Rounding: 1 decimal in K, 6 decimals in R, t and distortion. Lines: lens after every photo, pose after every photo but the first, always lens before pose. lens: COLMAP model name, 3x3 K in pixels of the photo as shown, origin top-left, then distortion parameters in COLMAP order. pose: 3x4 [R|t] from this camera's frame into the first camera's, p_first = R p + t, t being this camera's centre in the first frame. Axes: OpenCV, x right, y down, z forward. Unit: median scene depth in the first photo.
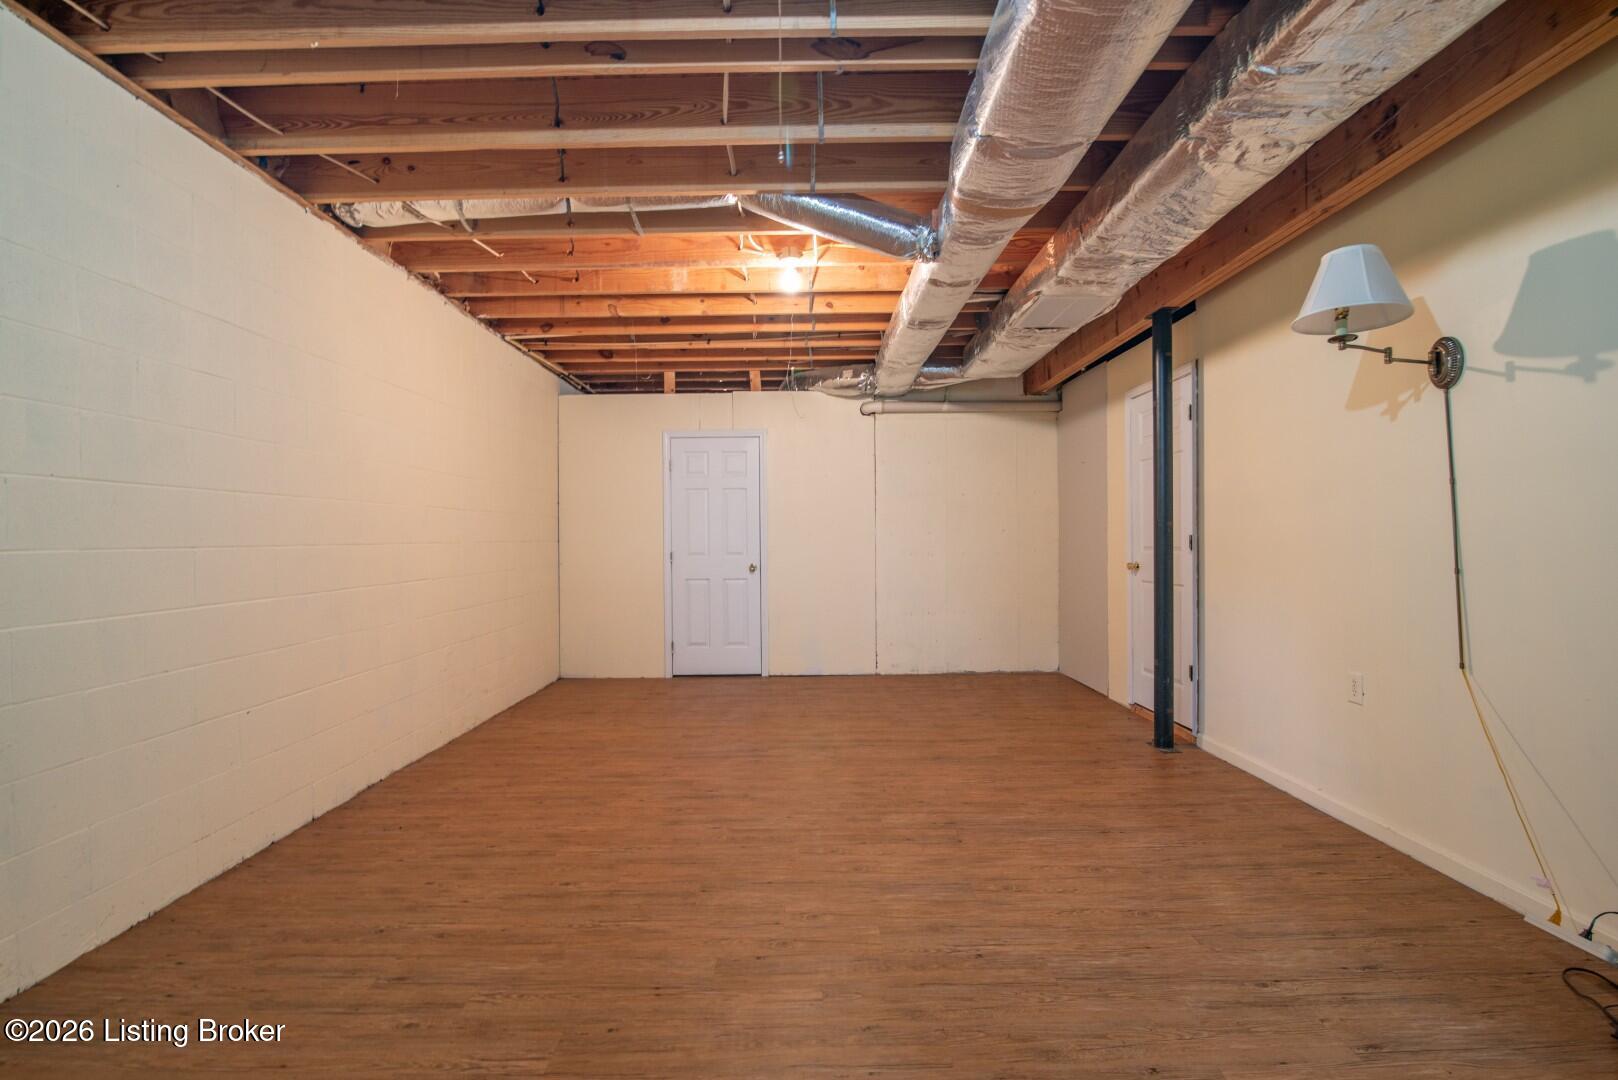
lens RADIAL K [[740.5, 0, 813.1], [0, 740.5, 532.2], [0, 0, 1]] dist [-0.023962, 0.002520]
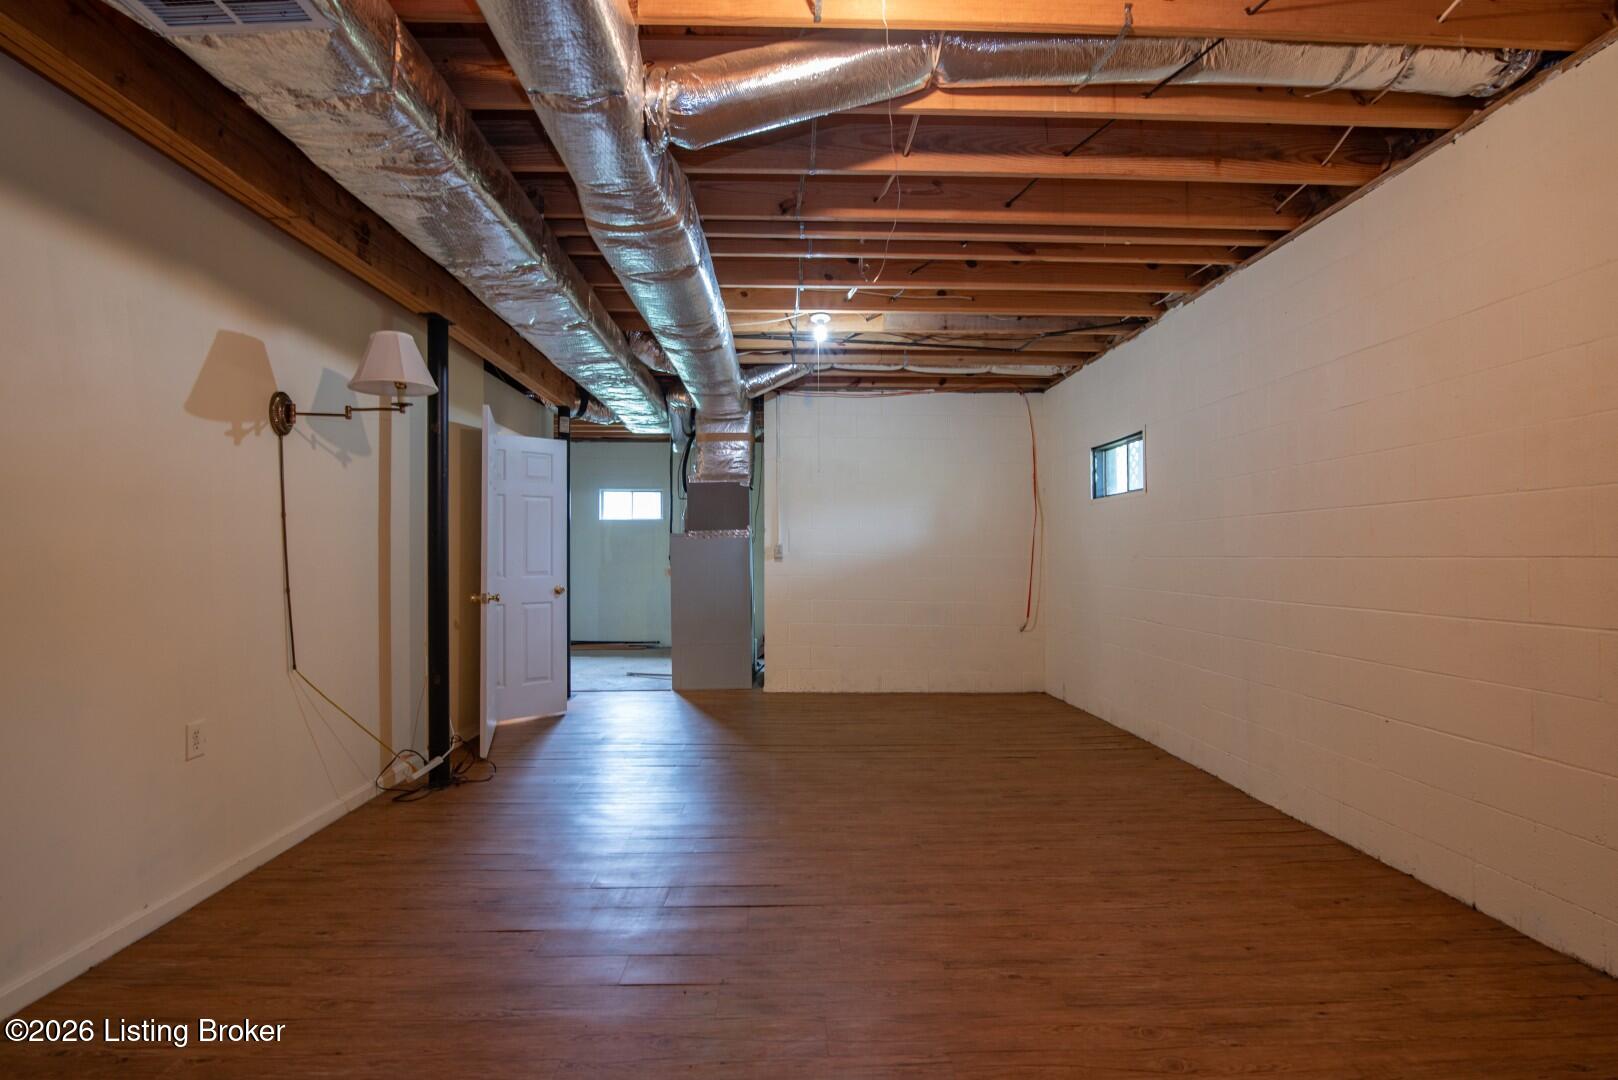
lens RADIAL K [[740.5, 0, 803.0], [0, 740.5, 548.8], [0, 0, 1]] dist [-0.023962, 0.002520]
pose [[-0.999827, 0.013354, -0.012975, 0.043707], [0.013568, 0.999771, -0.016577, 0.014838], [0.012751, -0.016750, -0.999778, 2.022313]]
